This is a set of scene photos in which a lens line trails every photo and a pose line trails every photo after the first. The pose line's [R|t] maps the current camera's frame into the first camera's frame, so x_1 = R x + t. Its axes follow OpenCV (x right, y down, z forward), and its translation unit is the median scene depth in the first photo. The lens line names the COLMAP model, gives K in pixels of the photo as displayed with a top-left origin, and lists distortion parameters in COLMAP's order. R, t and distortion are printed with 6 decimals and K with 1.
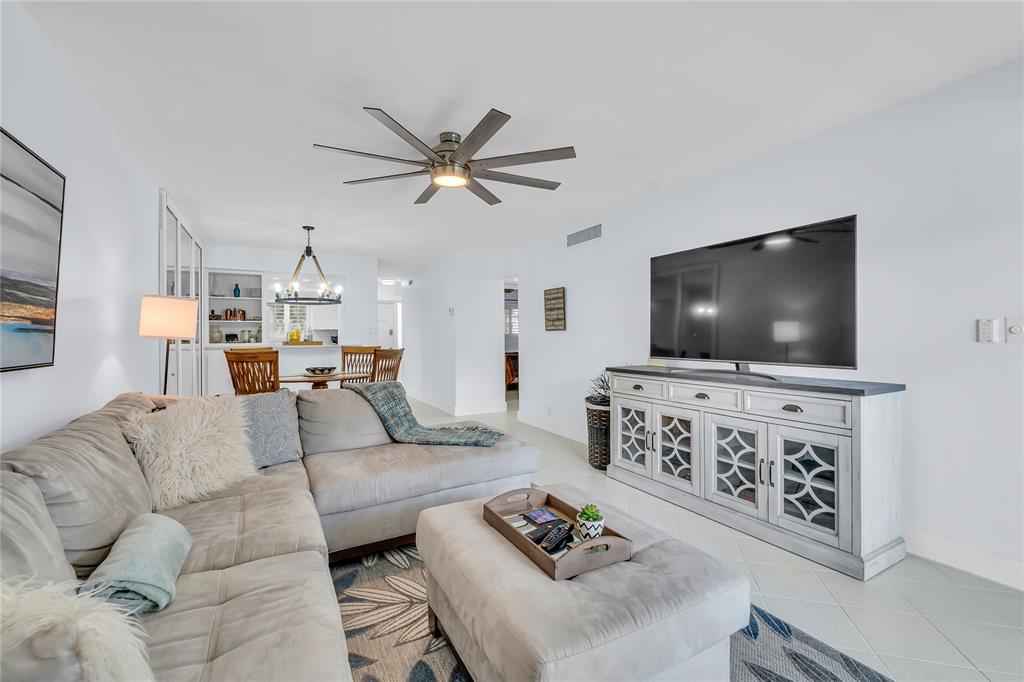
lens RADIAL K [[436.1, 0, 504.3], [0, 436.1, 334.0], [0, 0, 1]] dist [-0.007521, -0.000633]
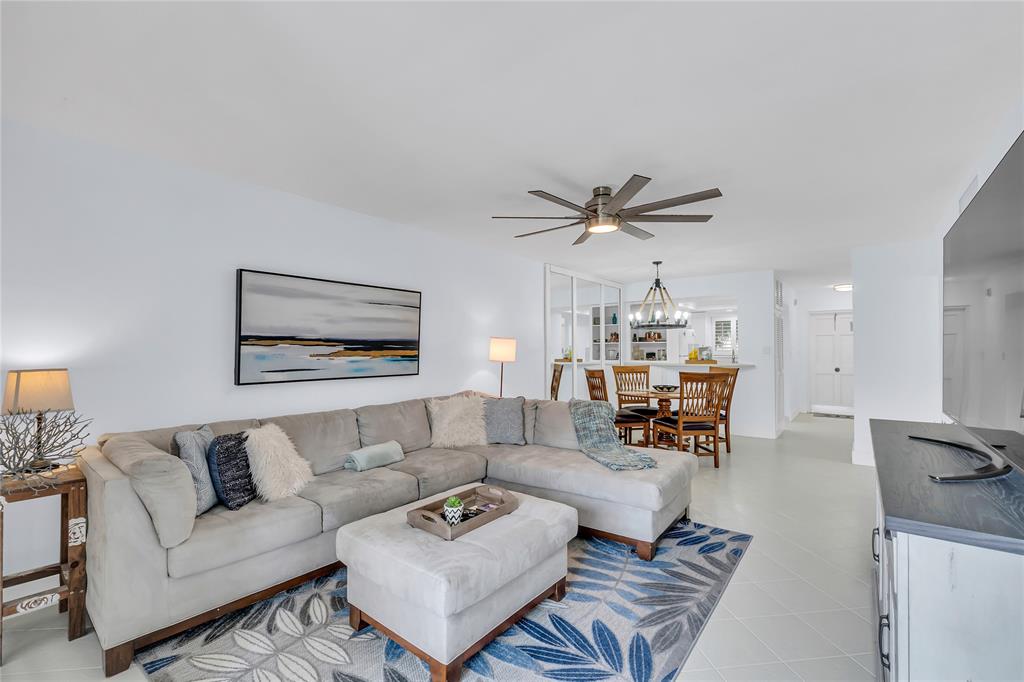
lens RADIAL K [[436.1, 0, 503.7], [0, 436.1, 347.3], [0, 0, 1]] dist [-0.007521, -0.000633]
pose [[0.394780, -0.001294, -0.918775, 0.785394], [0.006965, 0.999974, 0.001585, -0.045926], [0.918749, -0.007025, 0.394779, 0.306524]]
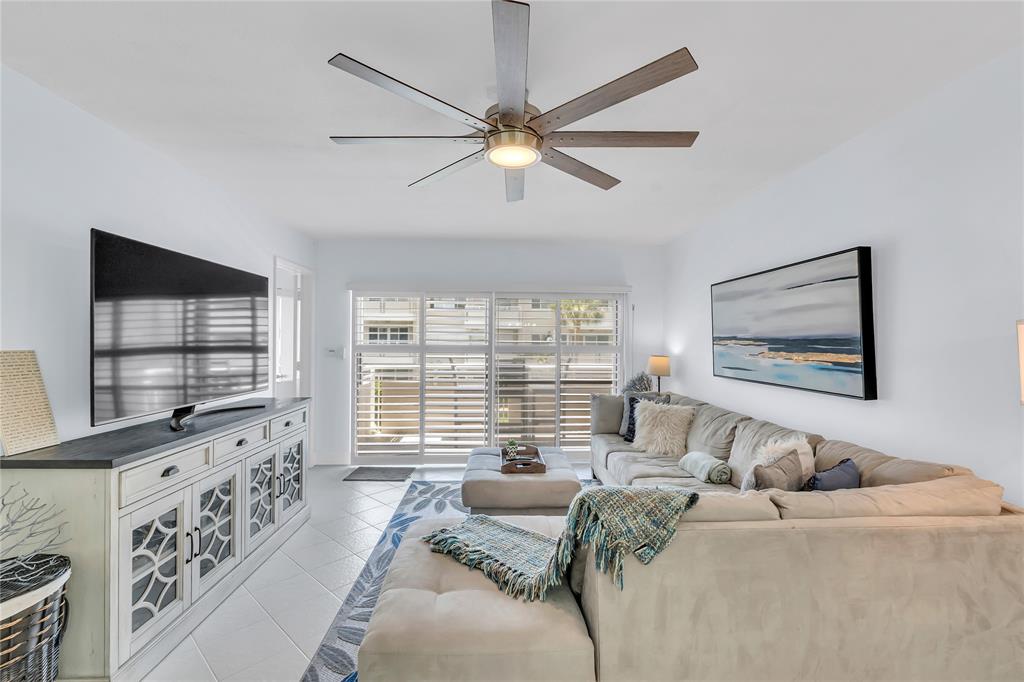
lens RADIAL K [[436.1, 0, 517.2], [0, 436.1, 339.2], [0, 0, 1]] dist [-0.007521, -0.000633]
pose [[-0.908020, 0.003921, 0.418909, -0.403712], [-0.002107, 0.999901, -0.013926, -0.050586], [-0.418922, -0.013528, -0.907922, 1.564256]]
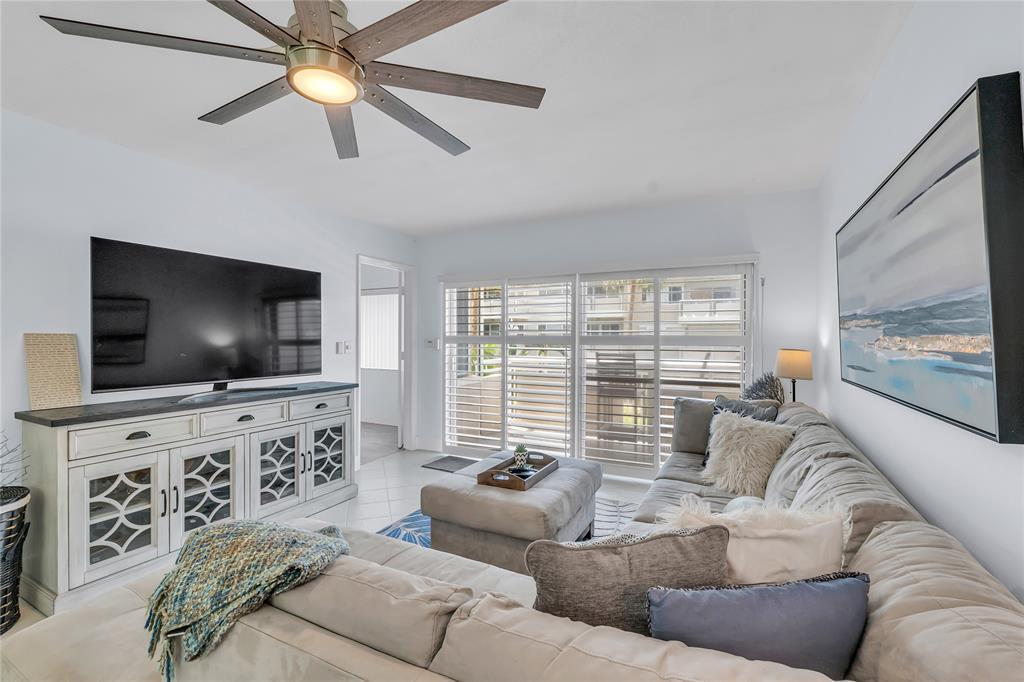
lens RADIAL K [[436.1, 0, 522.3], [0, 436.1, 337.8], [0, 0, 1]] dist [-0.007521, -0.000633]
pose [[-0.591287, 0.005846, 0.806440, -0.688474], [-0.003391, 0.999947, -0.009735, -0.028194], [-0.806454, -0.008490, -0.591235, 1.083403]]
